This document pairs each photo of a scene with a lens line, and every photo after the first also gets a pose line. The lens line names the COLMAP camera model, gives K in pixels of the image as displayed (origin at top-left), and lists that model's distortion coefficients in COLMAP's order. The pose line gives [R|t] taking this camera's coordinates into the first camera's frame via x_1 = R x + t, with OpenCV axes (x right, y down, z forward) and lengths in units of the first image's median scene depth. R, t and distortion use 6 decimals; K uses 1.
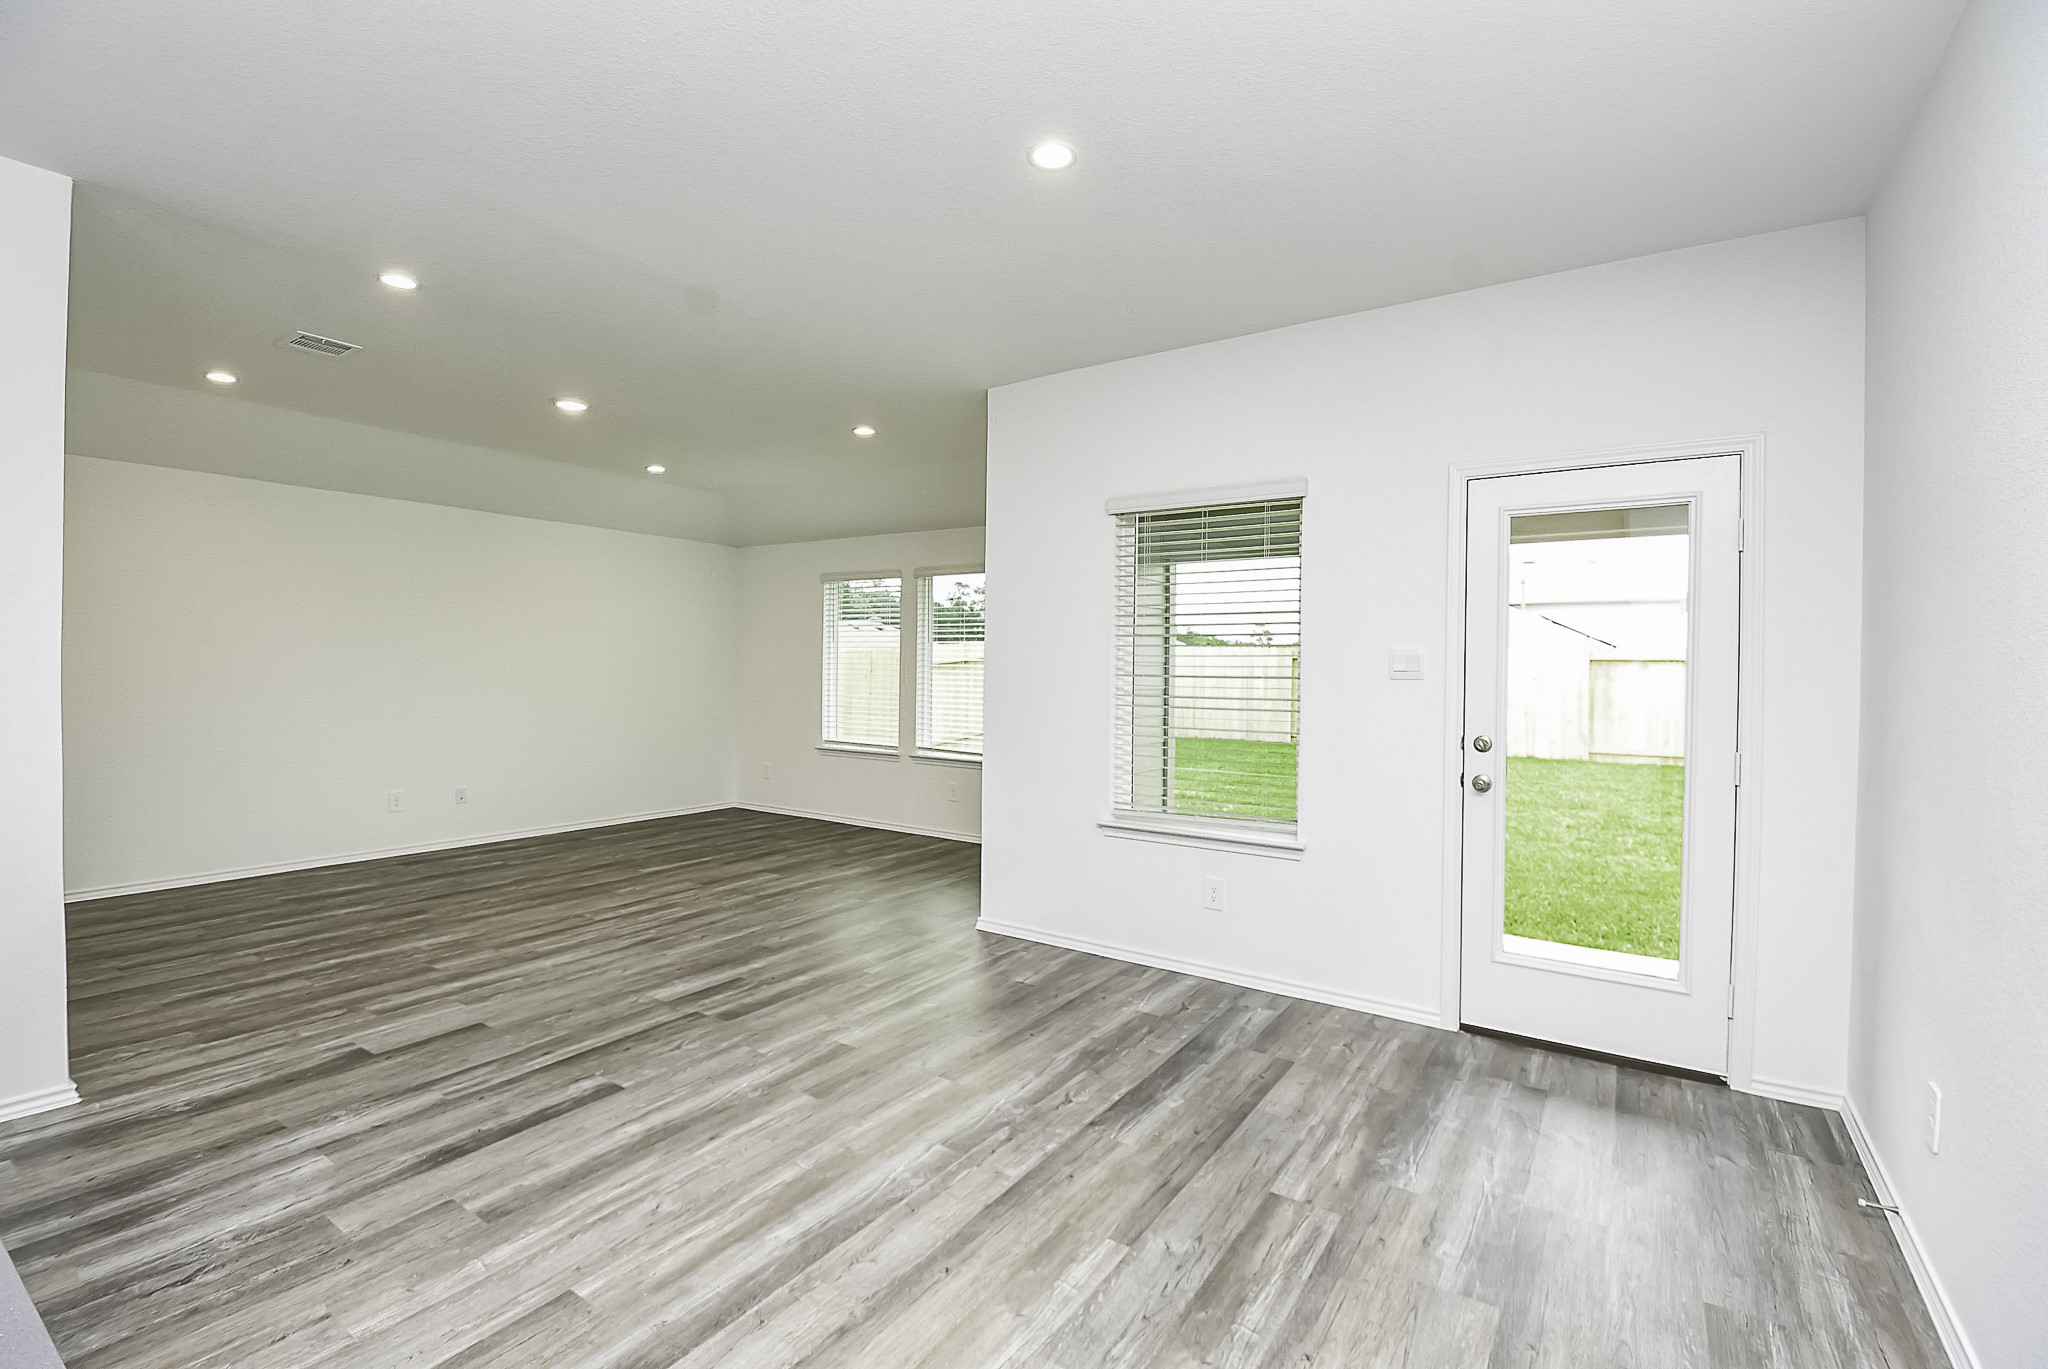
lens RADIAL K [[900.2, 0, 1020.4], [0, 900.2, 677.9], [0, 0, 1]] dist [-0.001054, -0.000358]
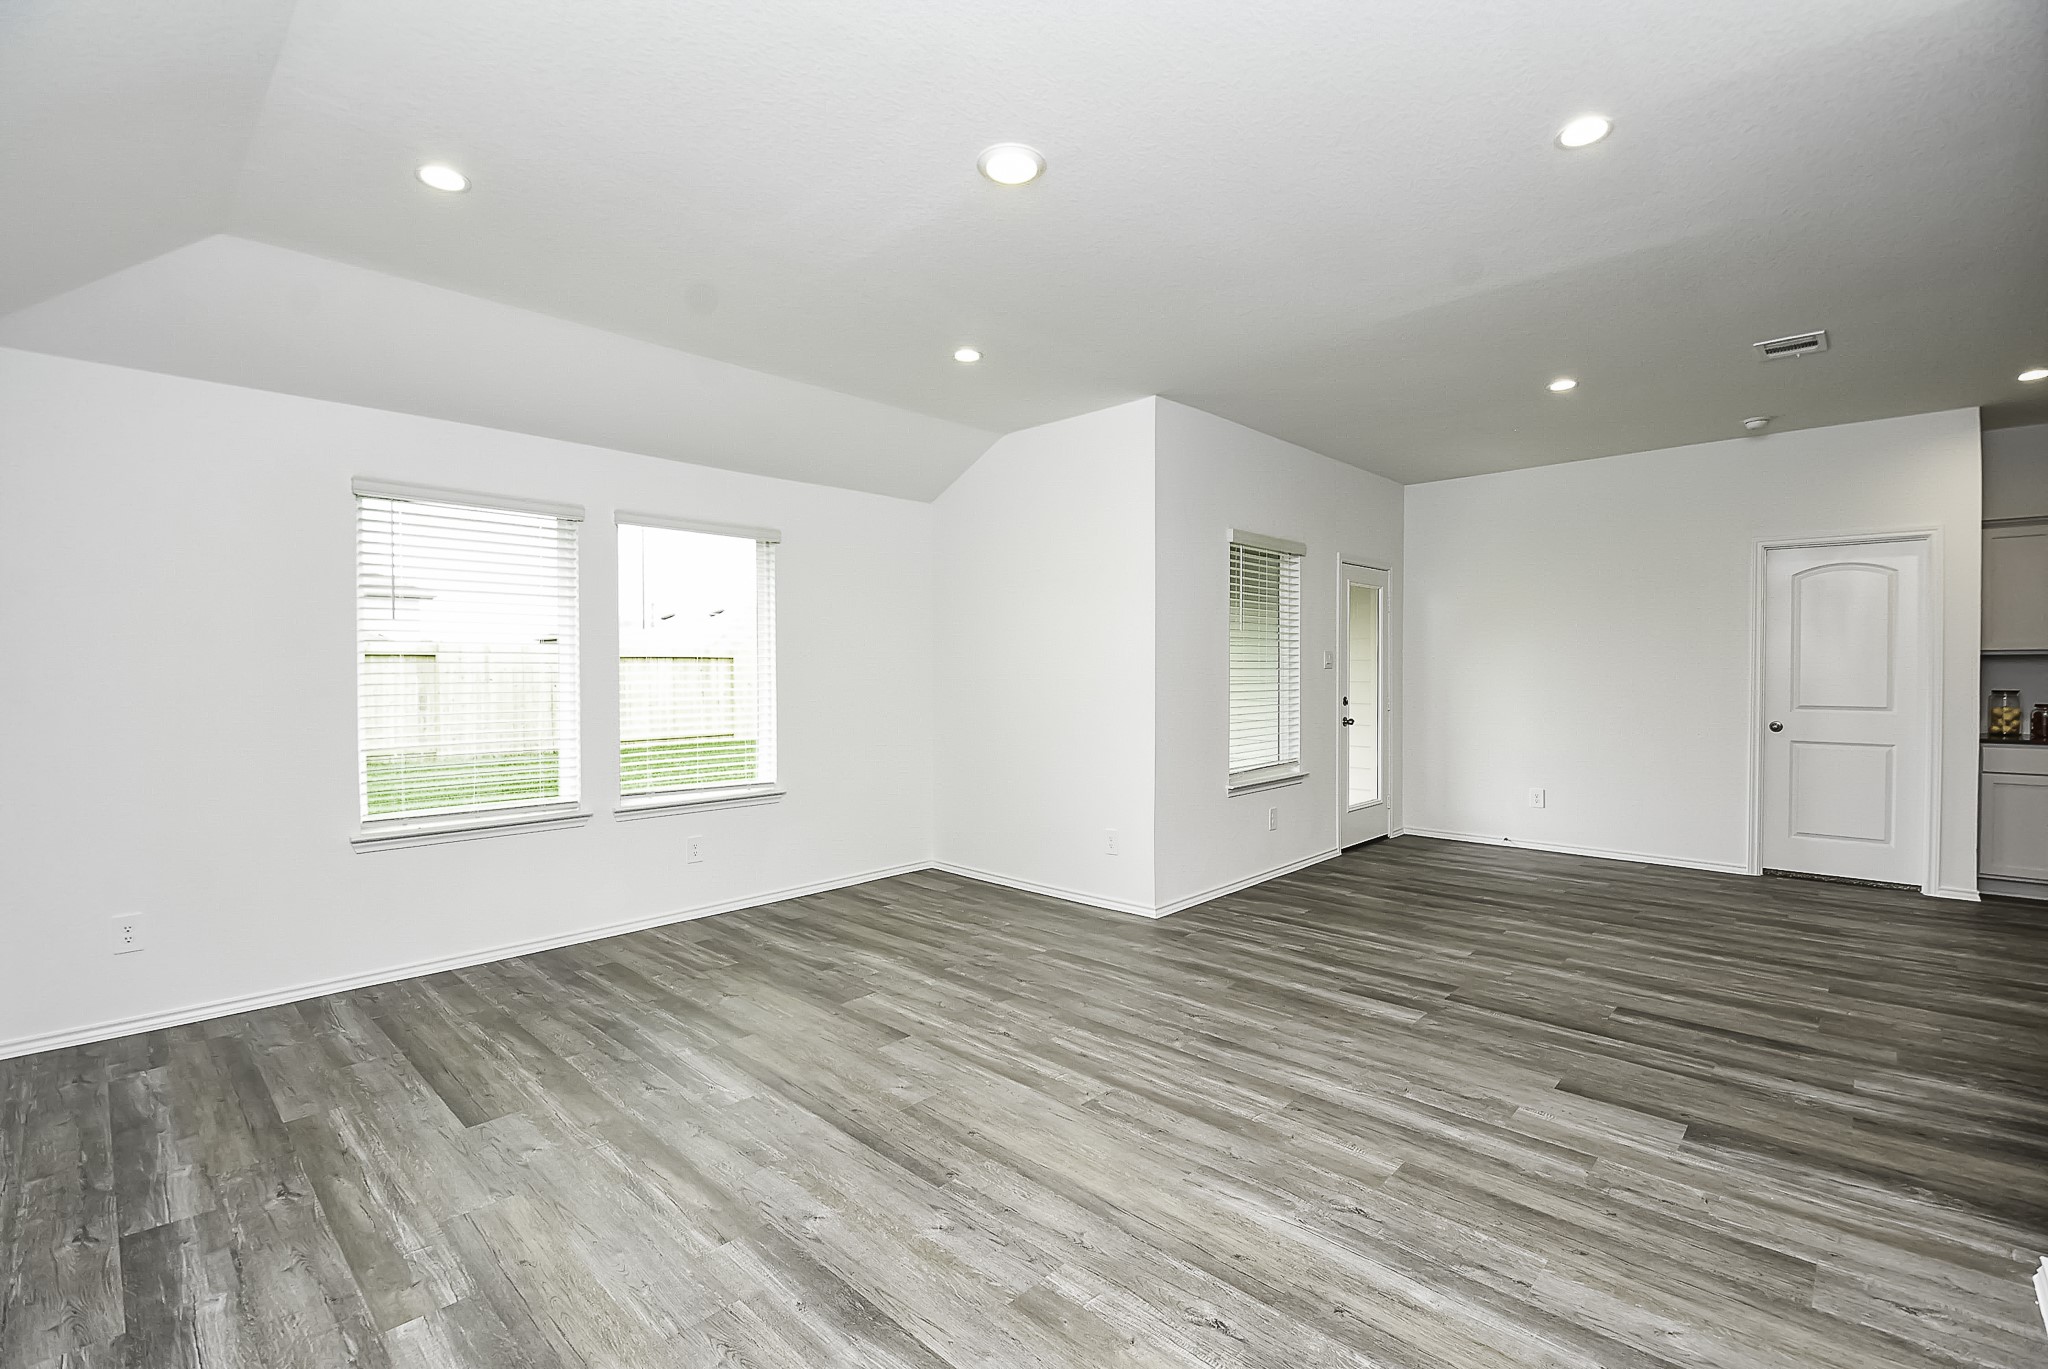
lens RADIAL K [[900.2, 0, 1020.4], [0, 900.2, 677.9], [0, 0, 1]] dist [-0.001054, -0.000358]
pose [[0.162263, -0.019360, 0.986558, -1.638173], [0.008368, 0.999799, 0.018243, -0.031100], [-0.986712, 0.005296, 0.162392, 1.465238]]
